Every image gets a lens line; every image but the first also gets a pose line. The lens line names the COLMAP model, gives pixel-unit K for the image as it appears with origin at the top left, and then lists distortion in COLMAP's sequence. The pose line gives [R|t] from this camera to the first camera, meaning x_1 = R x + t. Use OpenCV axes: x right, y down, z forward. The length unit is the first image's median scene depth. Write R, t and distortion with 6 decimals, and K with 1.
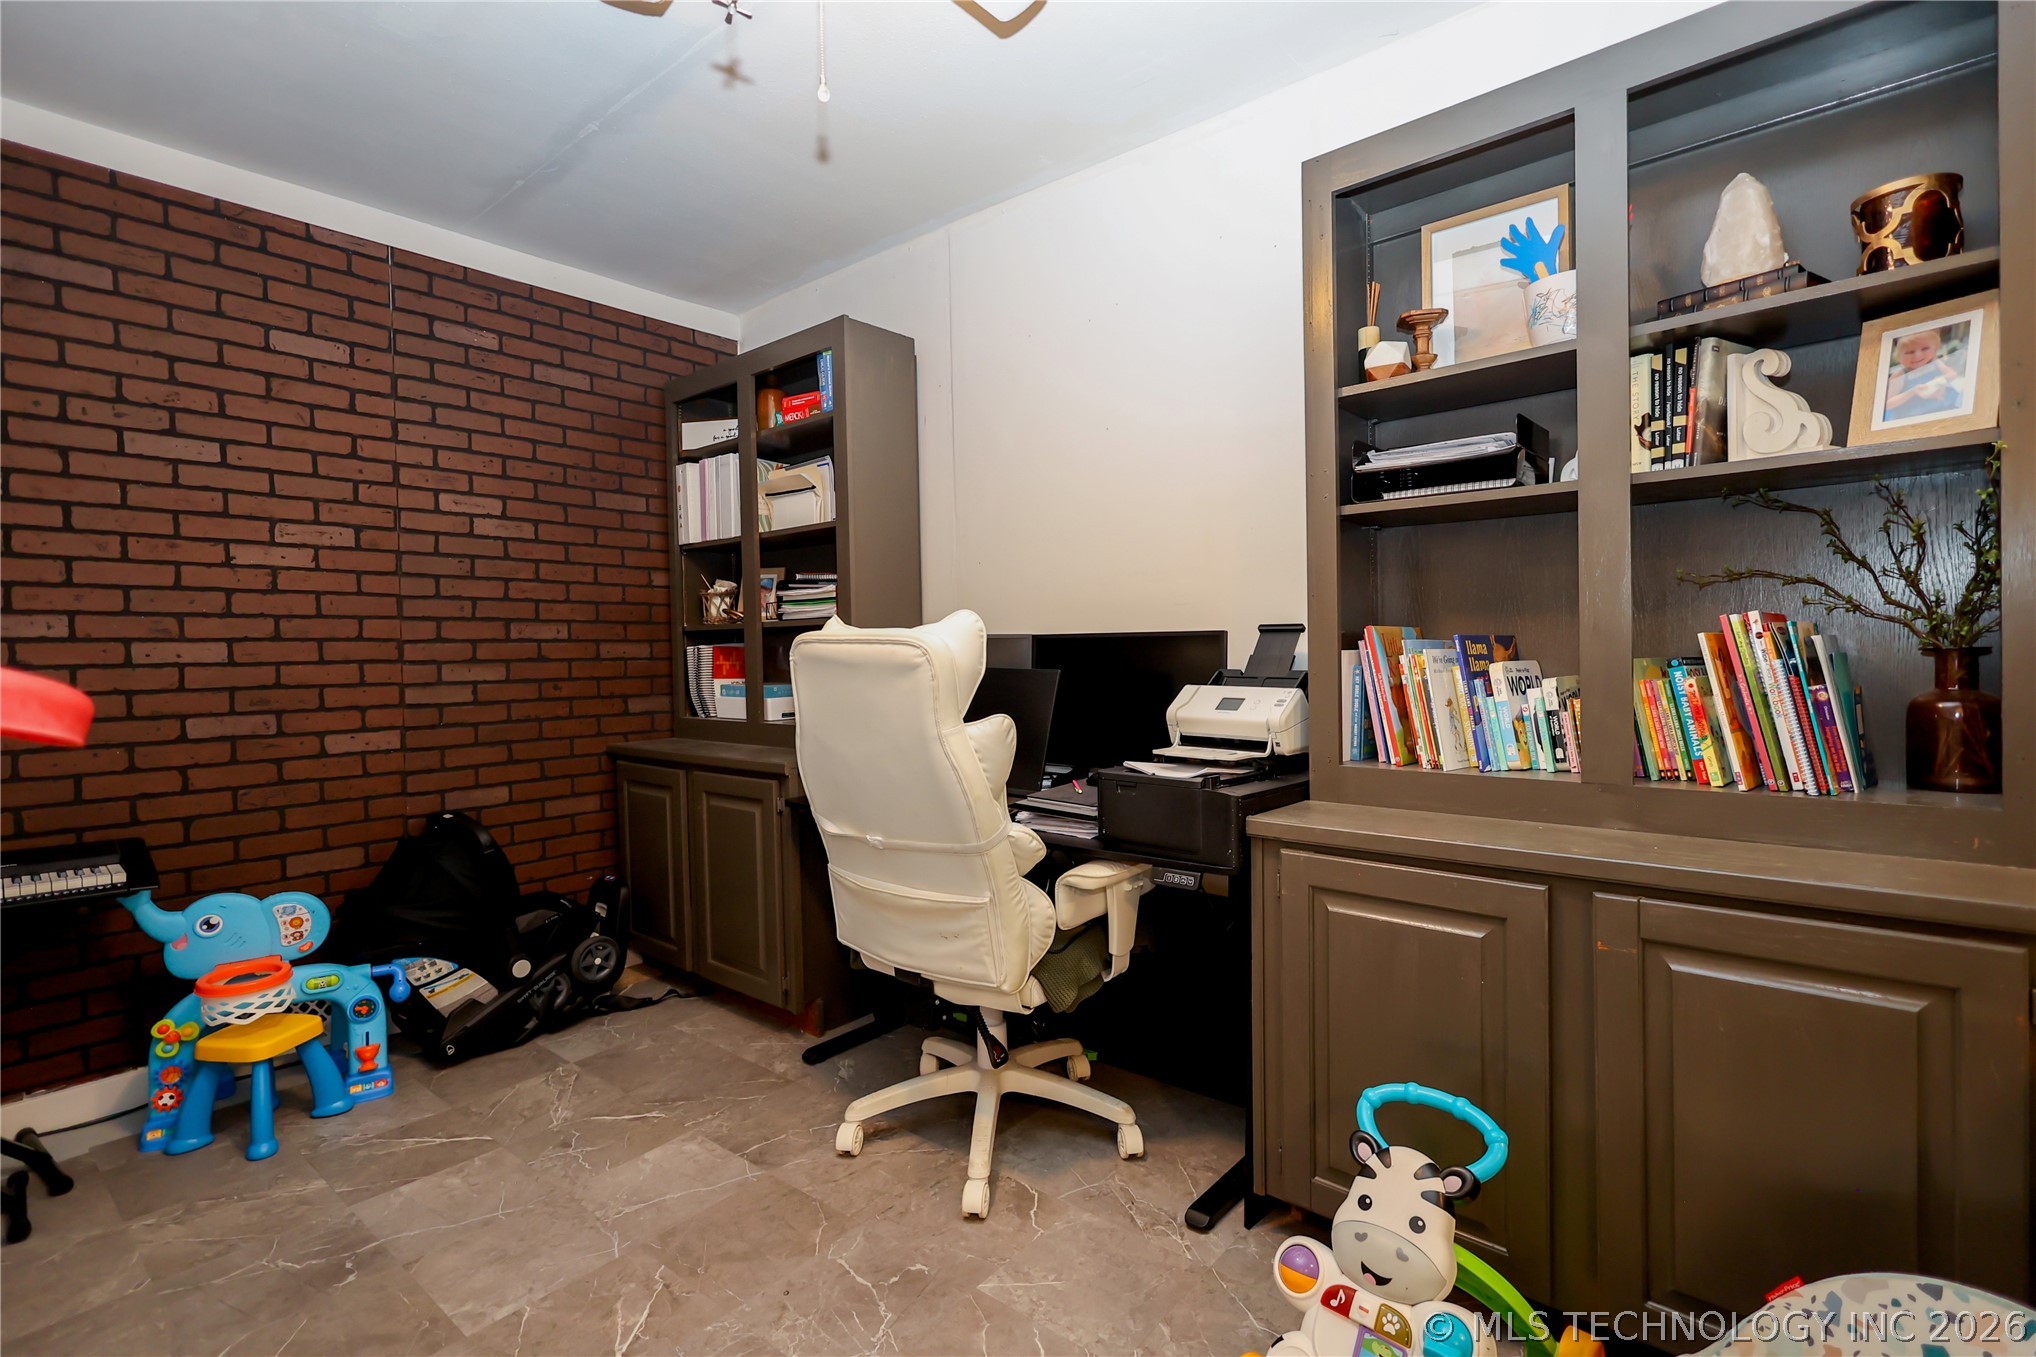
lens RADIAL K [[942.2, 0, 1022.0], [0, 942.2, 676.4], [0, 0, 1]] dist [-0.001256, 0.000455]
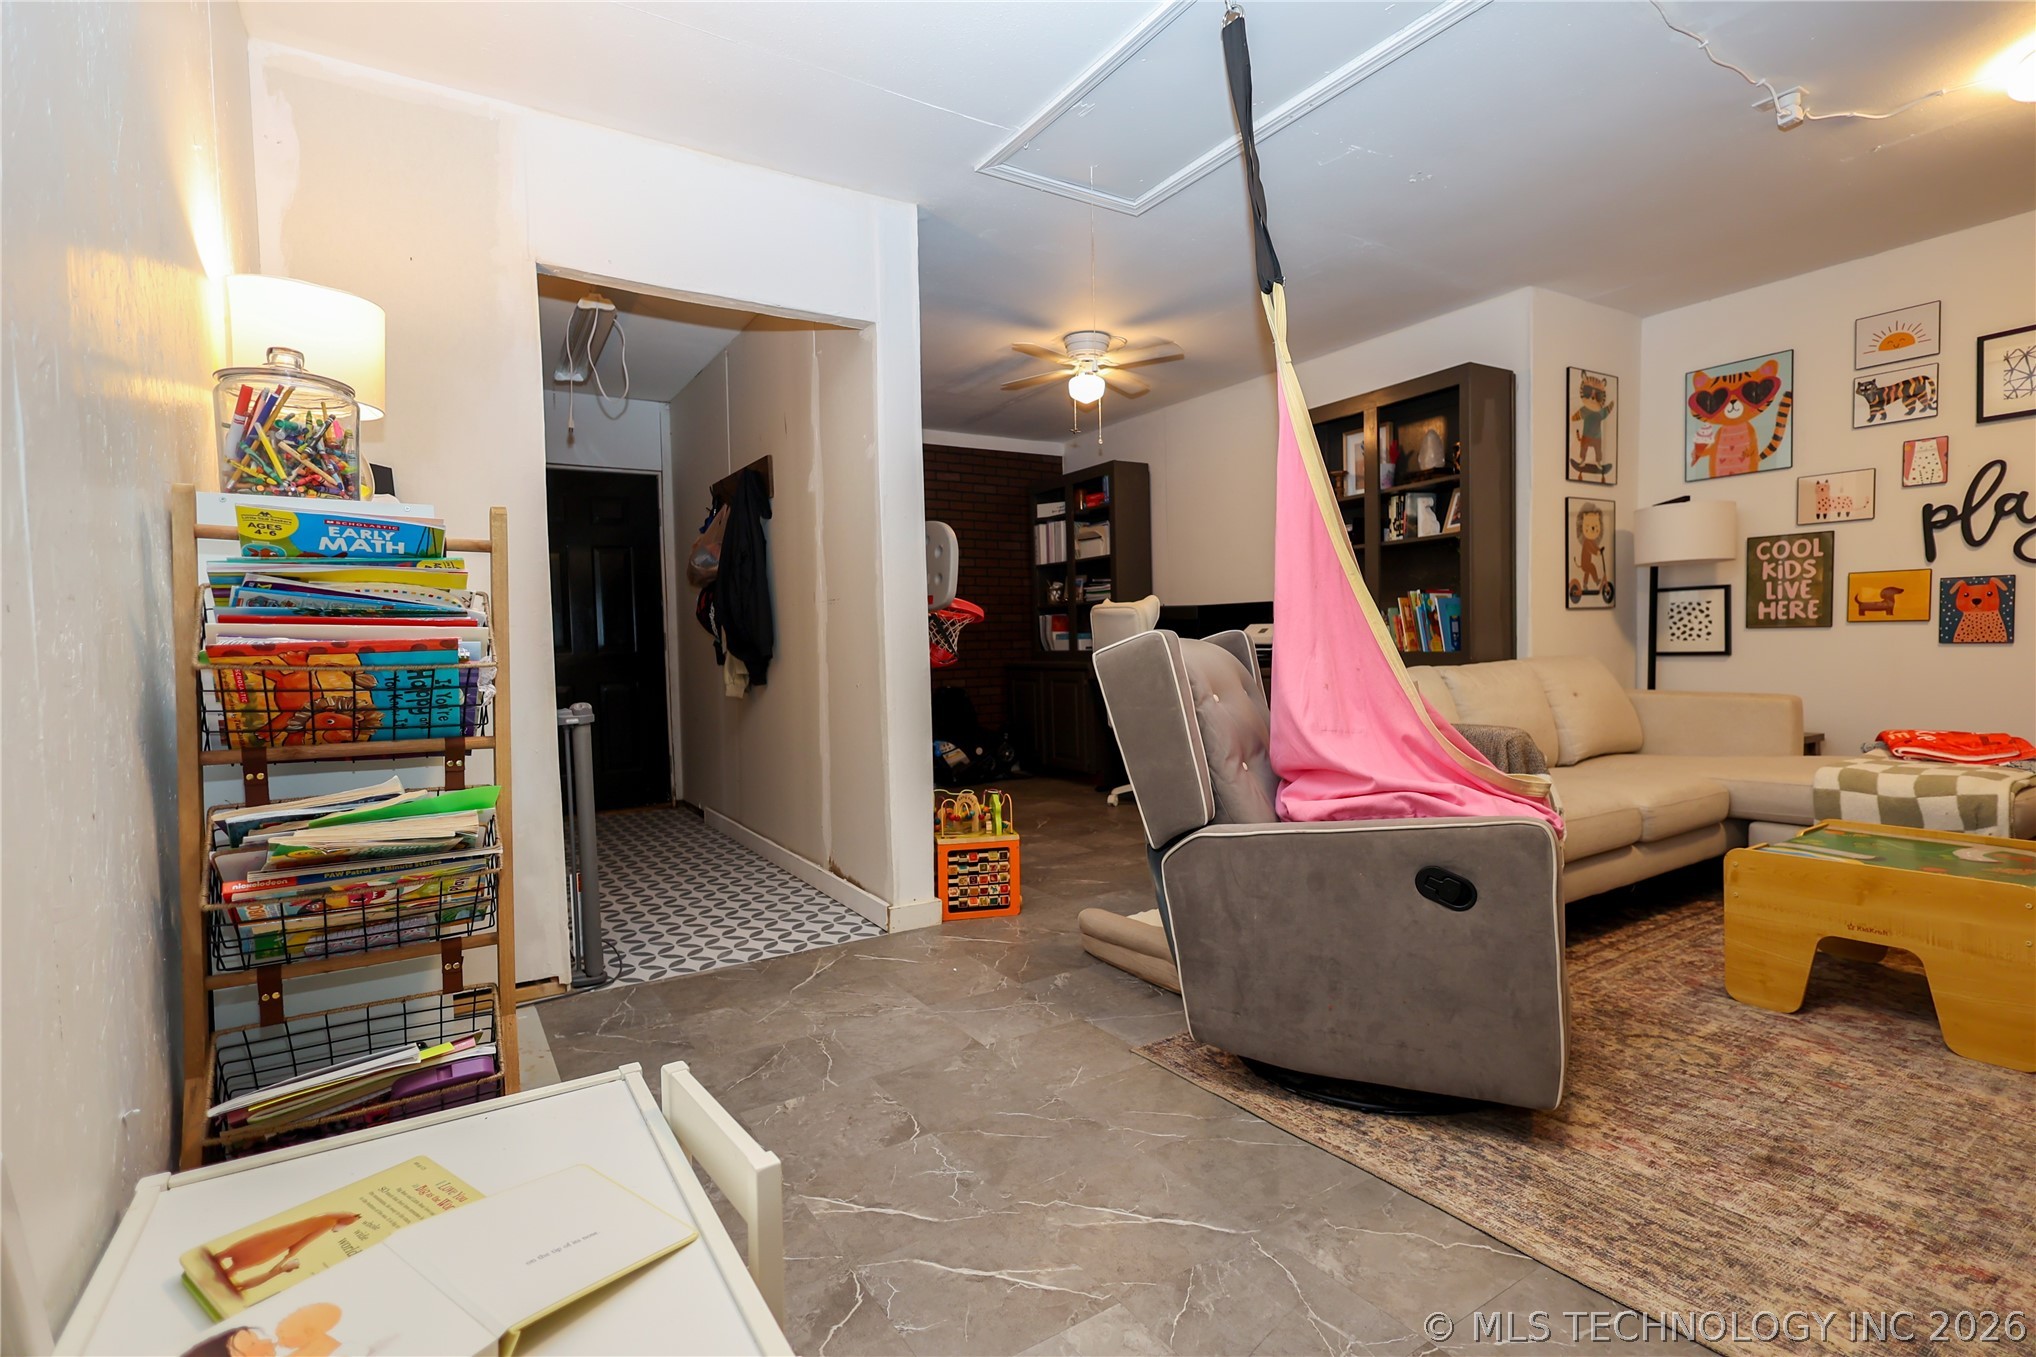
lens RADIAL K [[939.4, 0, 1007.7], [0, 939.4, 682.1], [0, 0, 1]] dist [-0.002458, 0.000730]
pose [[0.947269, 0.005661, -0.320389, 0.239824], [0.002643, 0.999672, 0.025477, 0.063807], [0.320428, -0.024980, 0.946944, -0.994923]]
